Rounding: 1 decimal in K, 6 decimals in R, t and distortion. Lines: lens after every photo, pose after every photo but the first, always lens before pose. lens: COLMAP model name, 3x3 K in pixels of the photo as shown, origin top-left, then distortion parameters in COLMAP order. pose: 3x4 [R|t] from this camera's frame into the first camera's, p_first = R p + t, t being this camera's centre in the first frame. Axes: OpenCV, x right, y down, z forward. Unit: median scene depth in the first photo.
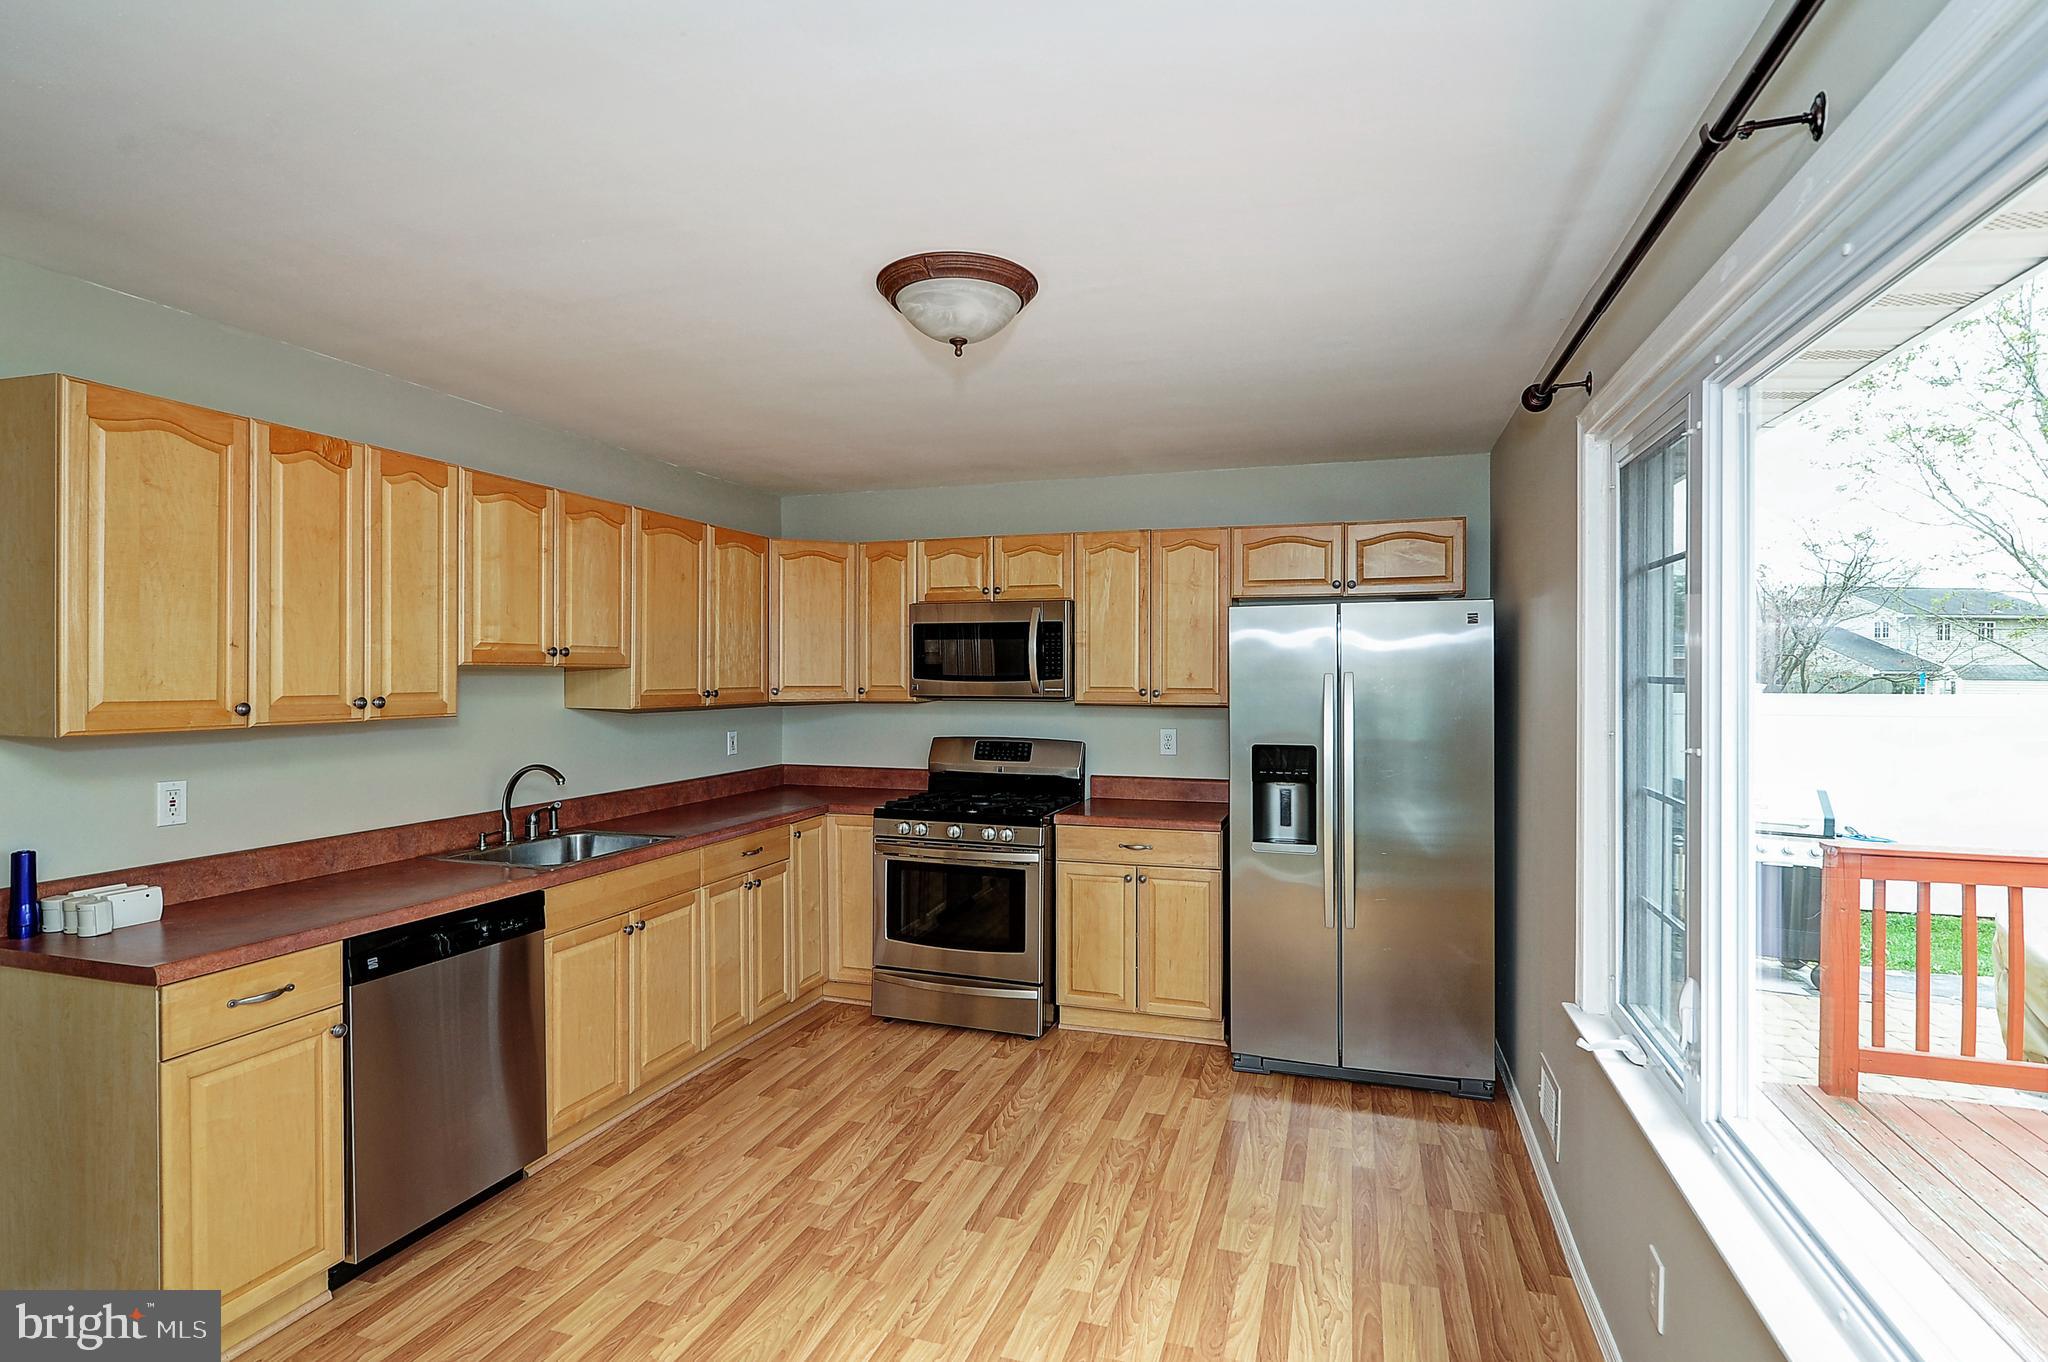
lens RADIAL K [[974.5, 0, 1009.6], [0, 974.5, 684.4], [0, 0, 1]] dist [0.003164, -0.001568]
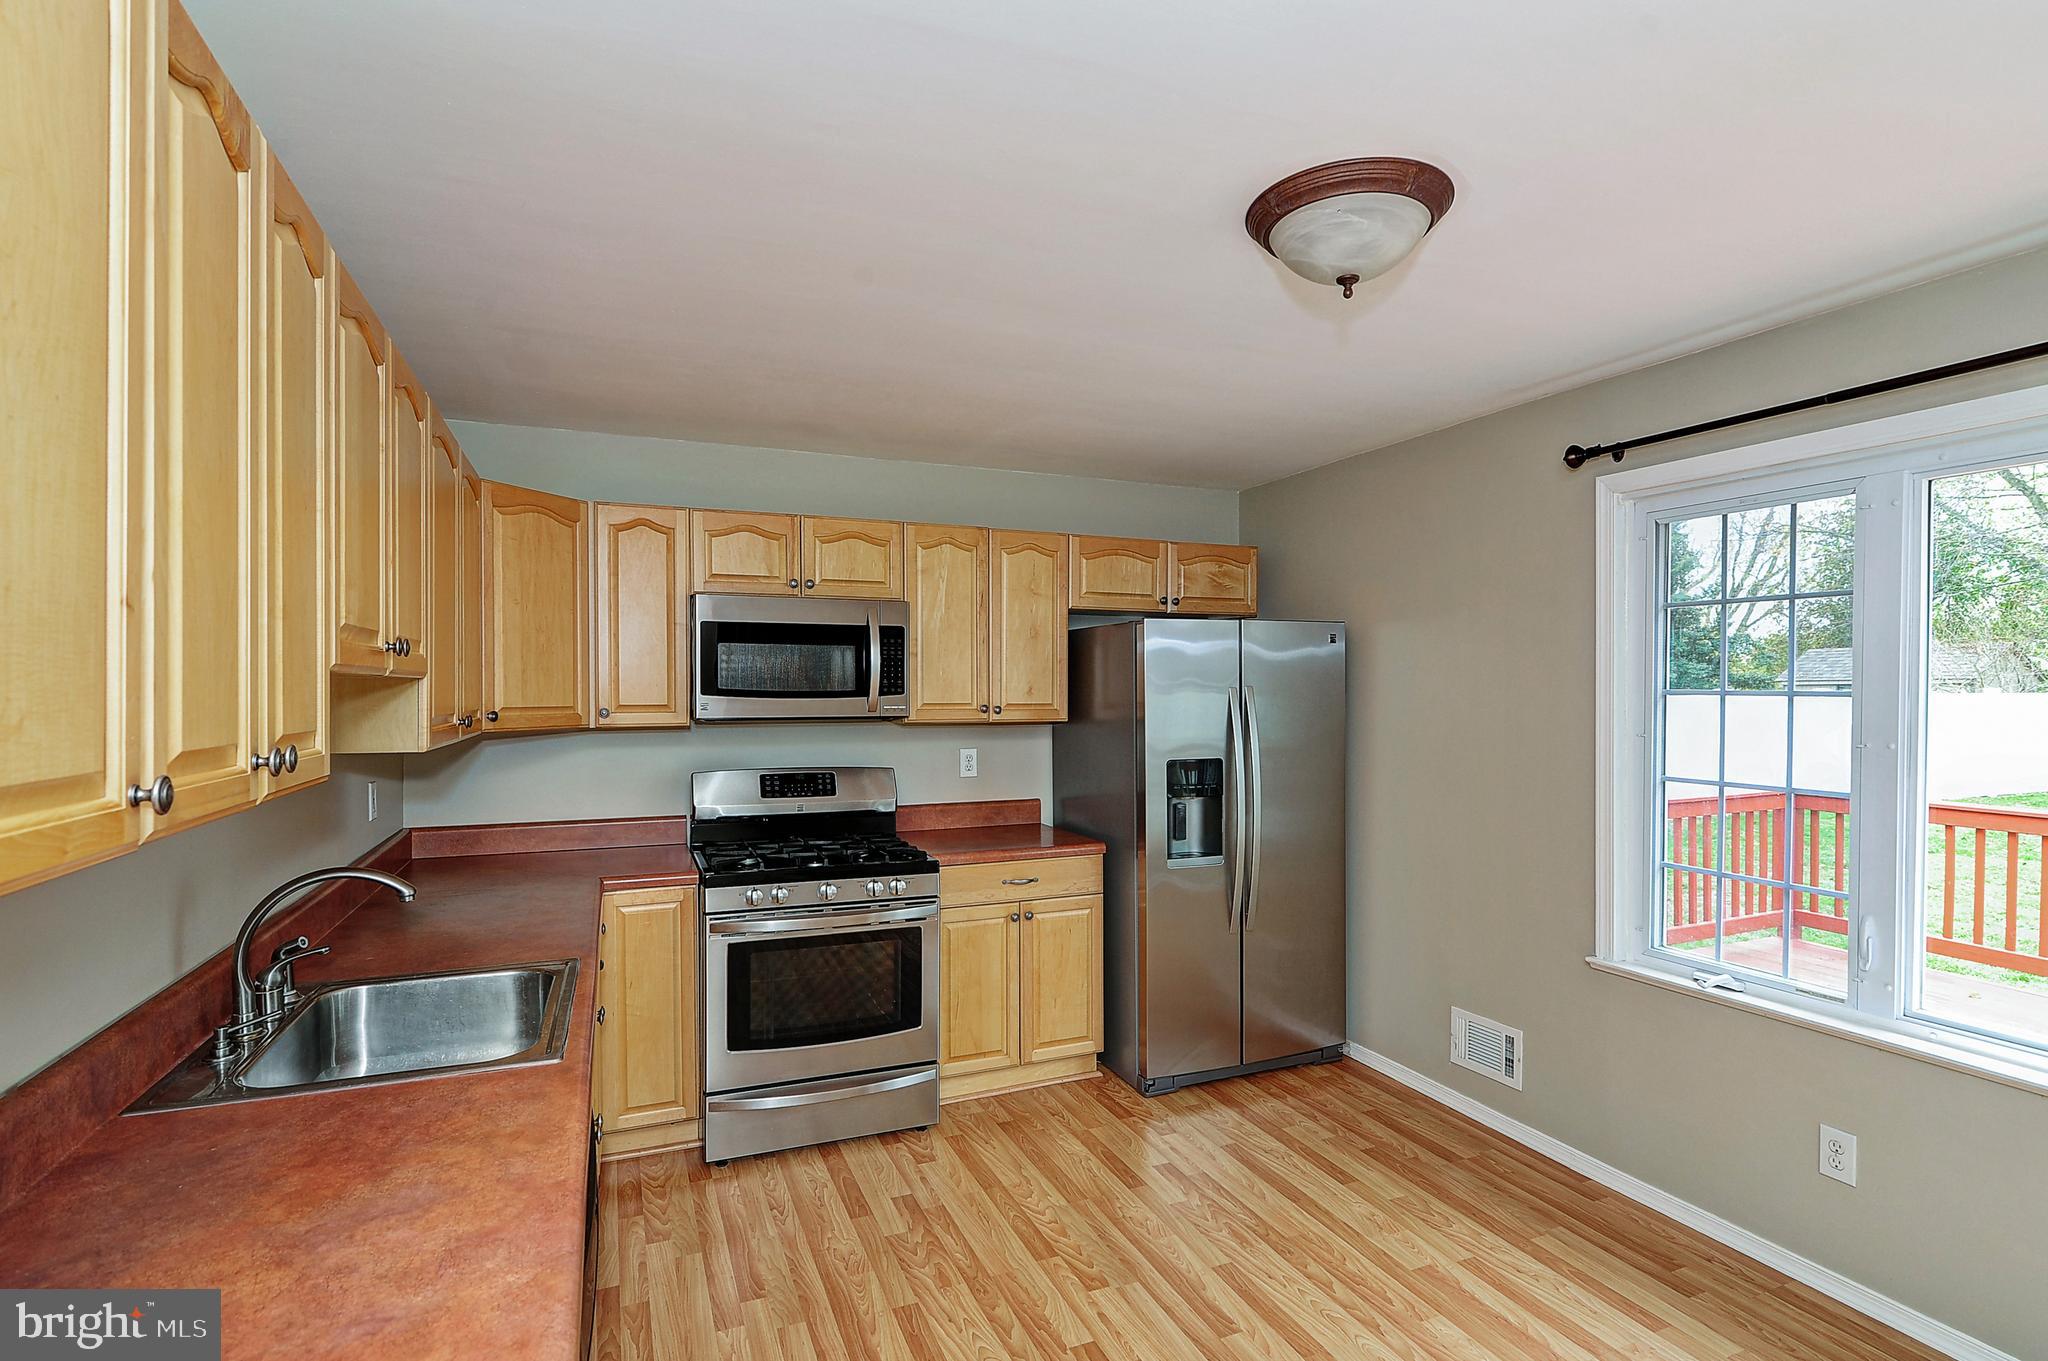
lens RADIAL K [[974.5, 0, 1043.2], [0, 974.5, 711.7], [0, 0, 1]] dist [0.003164, -0.001568]
pose [[0.758911, -0.017758, 0.650952, -0.425748], [0.008538, 0.999814, 0.017321, -0.004357], [-0.651138, -0.007587, 0.758921, 0.301326]]
